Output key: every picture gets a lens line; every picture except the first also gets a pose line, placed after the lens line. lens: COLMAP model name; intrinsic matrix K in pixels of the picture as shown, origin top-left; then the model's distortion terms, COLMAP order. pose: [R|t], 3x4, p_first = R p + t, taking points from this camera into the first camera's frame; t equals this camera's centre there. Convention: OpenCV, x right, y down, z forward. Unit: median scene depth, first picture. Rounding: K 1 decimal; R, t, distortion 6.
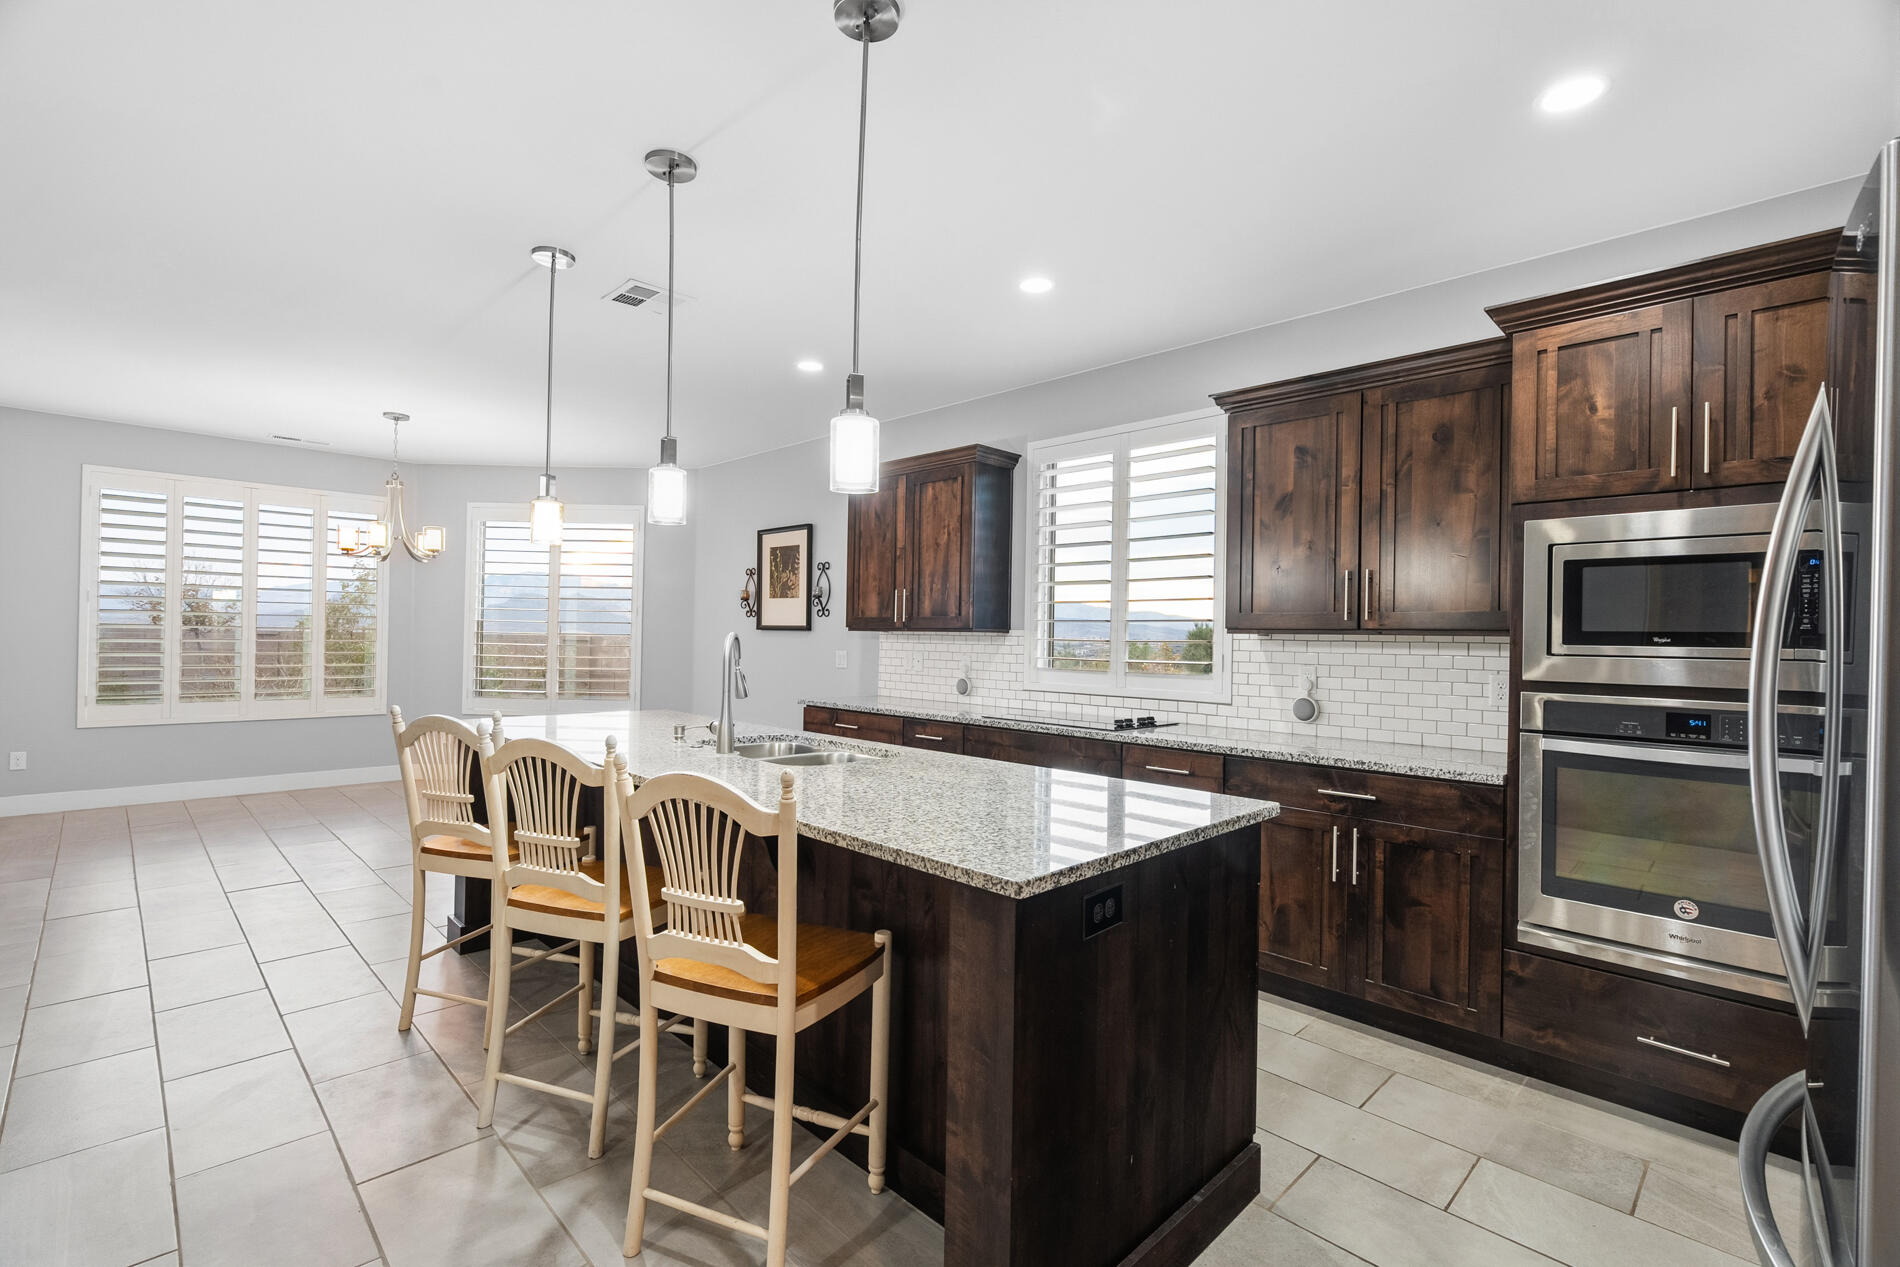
lens RADIAL K [[859.8, 0, 950.0], [0, 859.8, 633.5], [0, 0, 1]] dist [-0.001433, 0.000035]
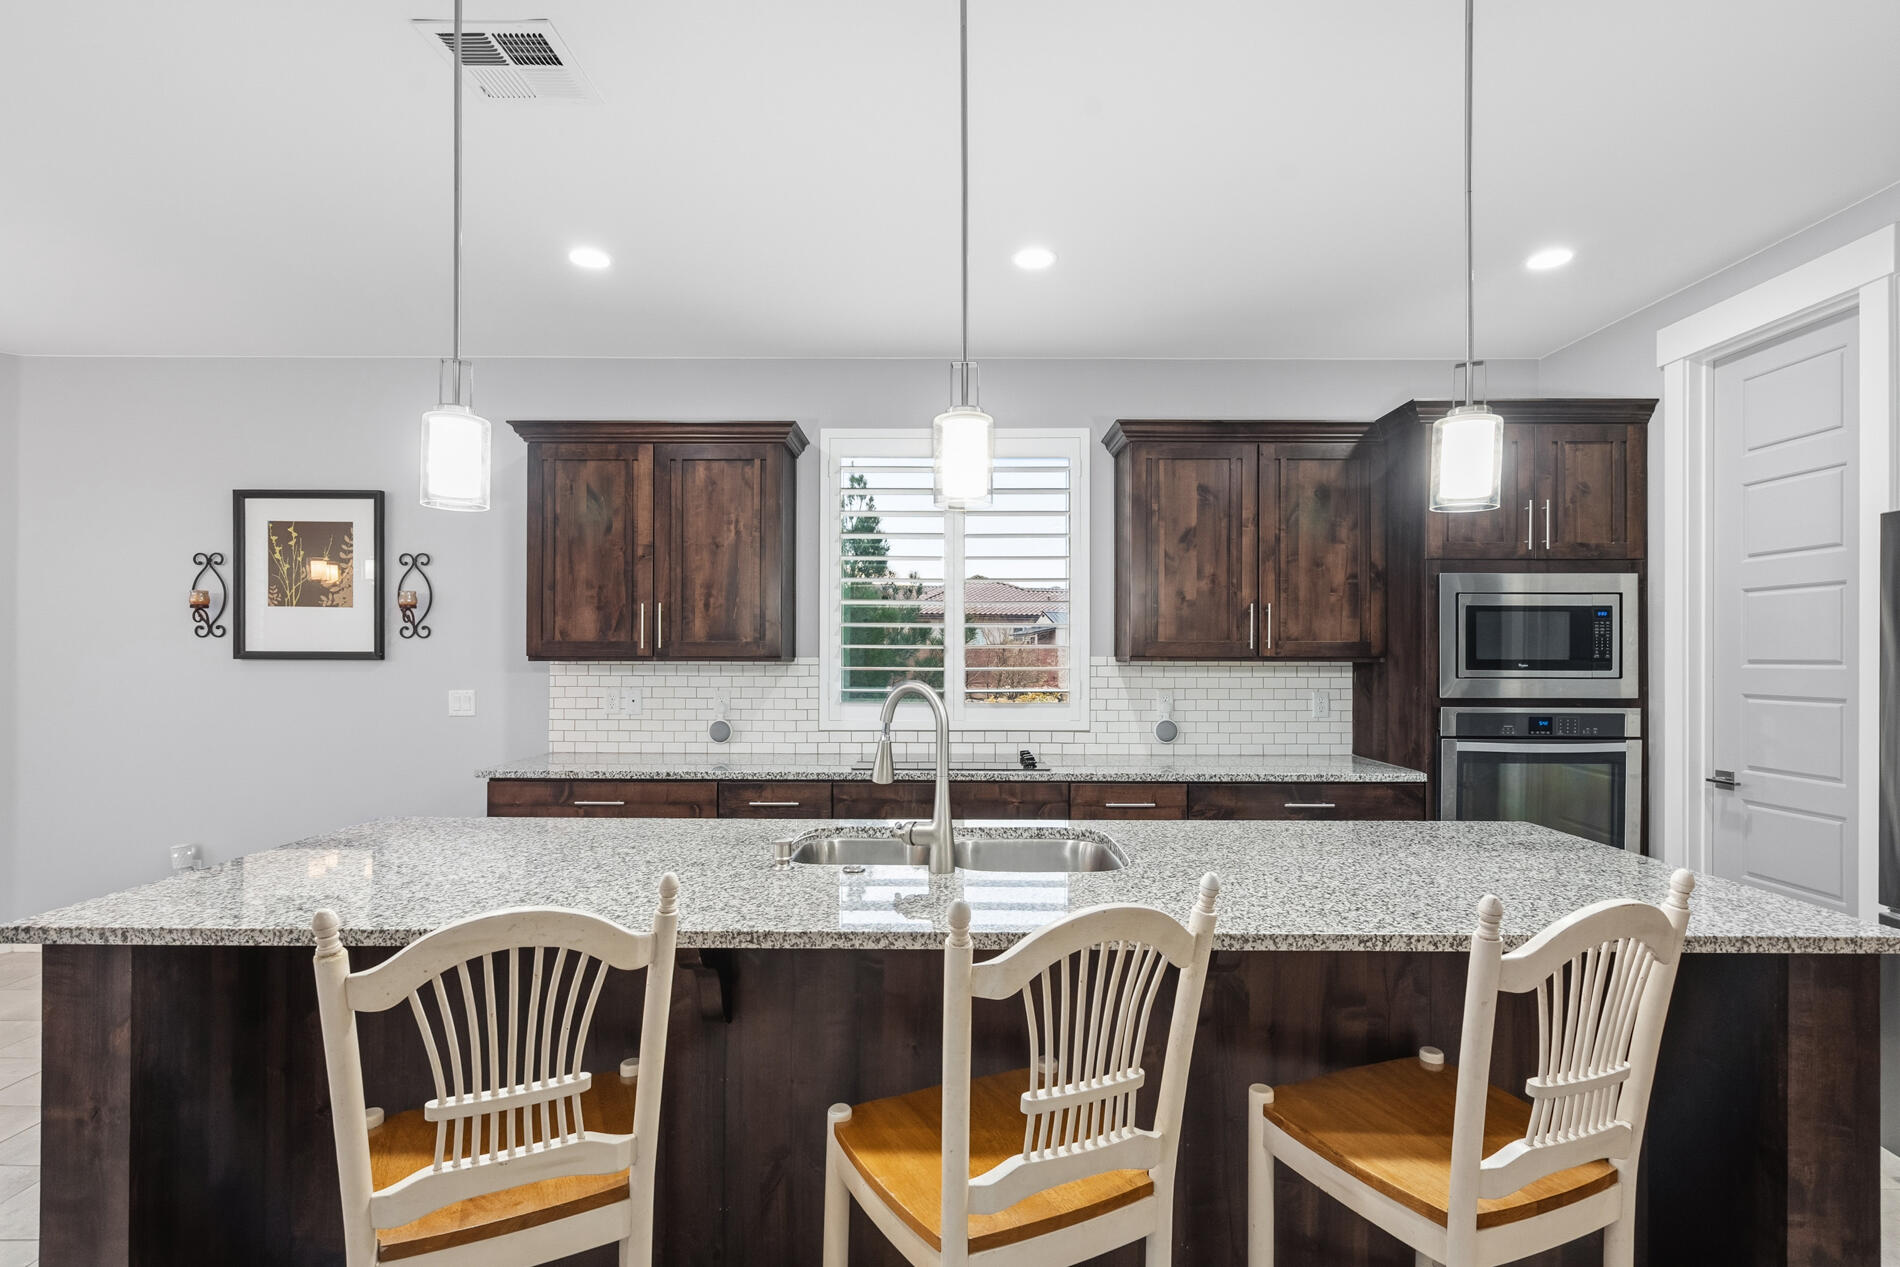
lens RADIAL K [[890.5, 0, 948.7], [0, 890.5, 652.8], [0, 0, 1]] dist [-0.004269, 0.000169]
pose [[0.710729, -0.012497, 0.703355, -0.580420], [0.006059, 0.999914, 0.011644, -0.024149], [-0.703440, -0.004014, 0.710744, 0.426356]]
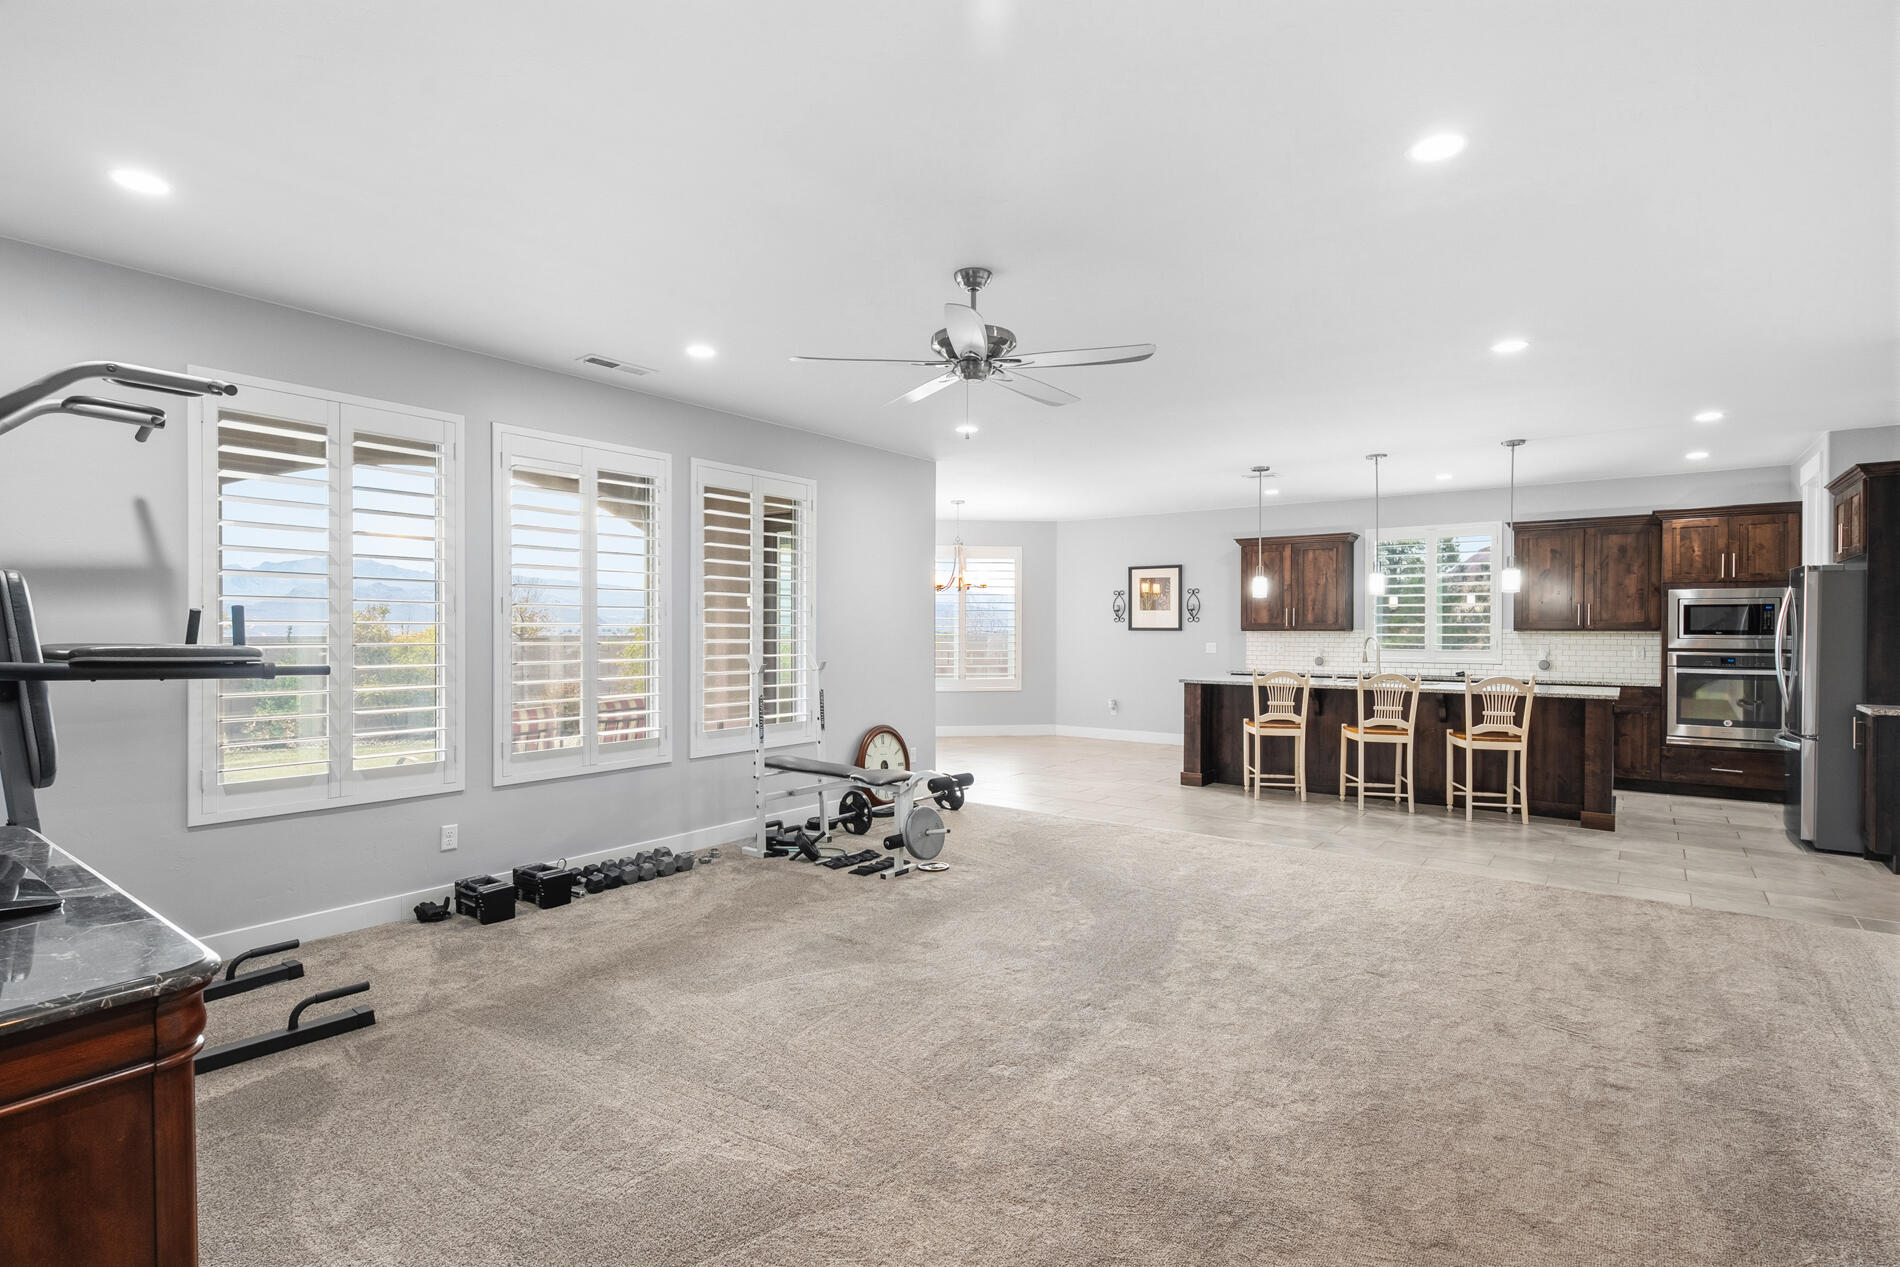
lens RADIAL K [[934.3, 0, 936.5], [0, 934.3, 636.4], [0, 0, 1]] dist [-0.000718, -0.000269]
pose [[0.991155, -0.015682, 0.131780, -1.517395], [0.013883, 0.999798, 0.014560, -0.043188], [-0.131982, -0.012602, 0.991172, -1.224199]]
